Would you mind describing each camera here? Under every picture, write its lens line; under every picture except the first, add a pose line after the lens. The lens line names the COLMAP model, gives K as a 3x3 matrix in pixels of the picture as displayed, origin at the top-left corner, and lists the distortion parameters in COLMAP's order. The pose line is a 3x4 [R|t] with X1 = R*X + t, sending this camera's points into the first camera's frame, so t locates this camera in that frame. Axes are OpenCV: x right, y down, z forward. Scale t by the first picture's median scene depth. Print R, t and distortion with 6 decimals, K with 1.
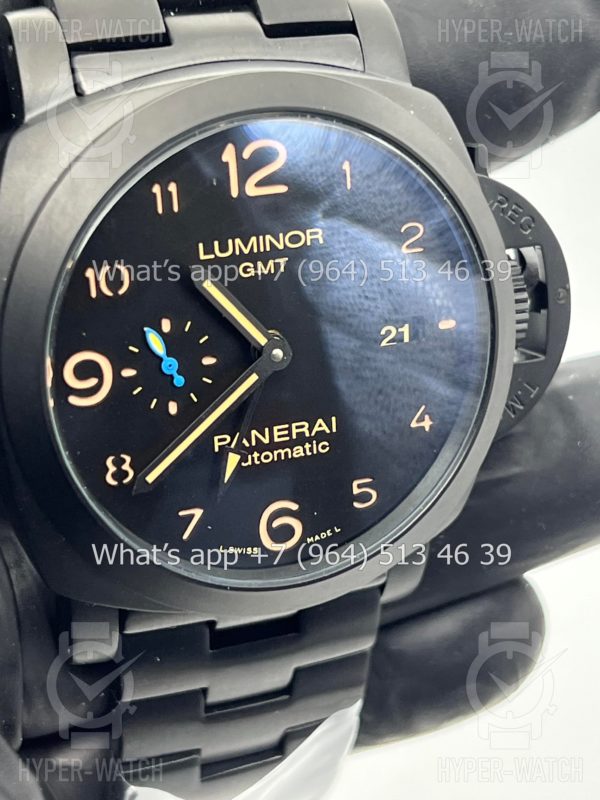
lens RADIAL K [[1893.4, 0, 321.2], [0, 1893.4, 384.7], [0, 0, 1]] dist [0.234176, 0.000000]
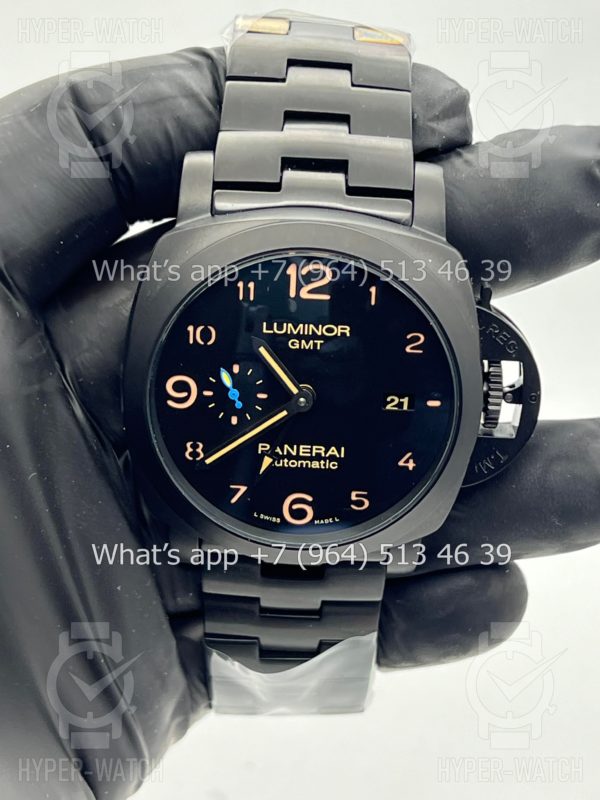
lens RADIAL K [[1893.4, 0, 316.8], [0, 1893.4, 411.7], [0, 0, 1]] dist [0.234176, 0.000000]
pose [[0.911258, 0.224899, -0.345006, 0.514126], [-0.192291, 0.973154, 0.126473, -0.202606], [0.364188, -0.048908, 0.930040, -0.422008]]
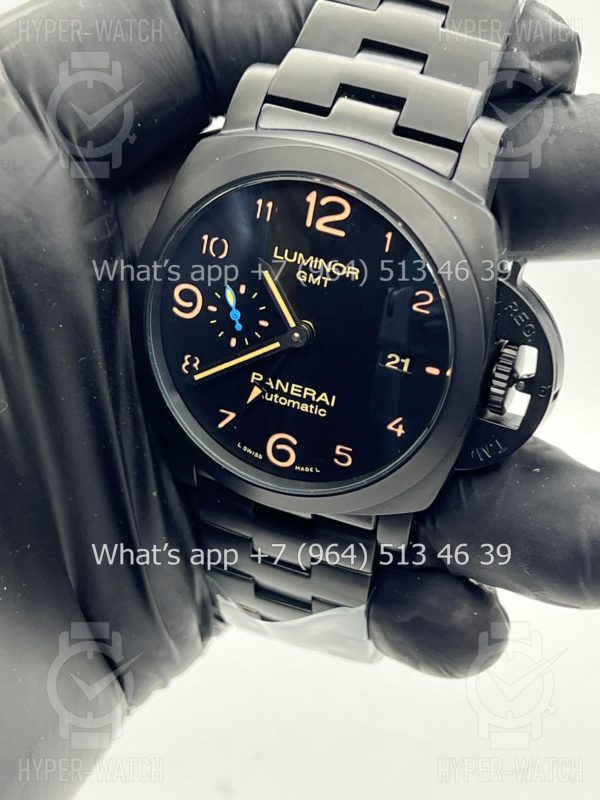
lens RADIAL K [[1893.4, 0, 294.4], [0, 1893.4, 406.9], [0, 0, 1]] dist [0.234176, 0.000000]
pose [[0.698349, 0.408233, -0.587924, 0.850154], [-0.371407, 0.908842, 0.189902, -0.241783], [0.611854, 0.085742, 0.786309, -0.147694]]
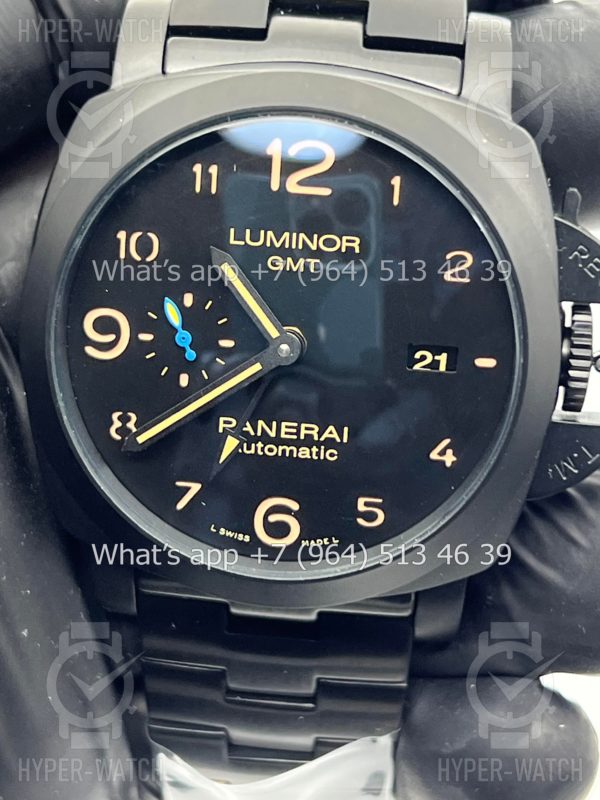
lens RADIAL K [[1893.4, 0, 300.4], [0, 1893.4, 395.7], [0, 0, 1]] dist [0.234176, 0.000000]
pose [[0.876237, 0.204486, -0.436342, 0.427686], [-0.222588, 0.974863, 0.009868, -0.003892], [0.427391, 0.088478, 0.899727, 0.090430]]
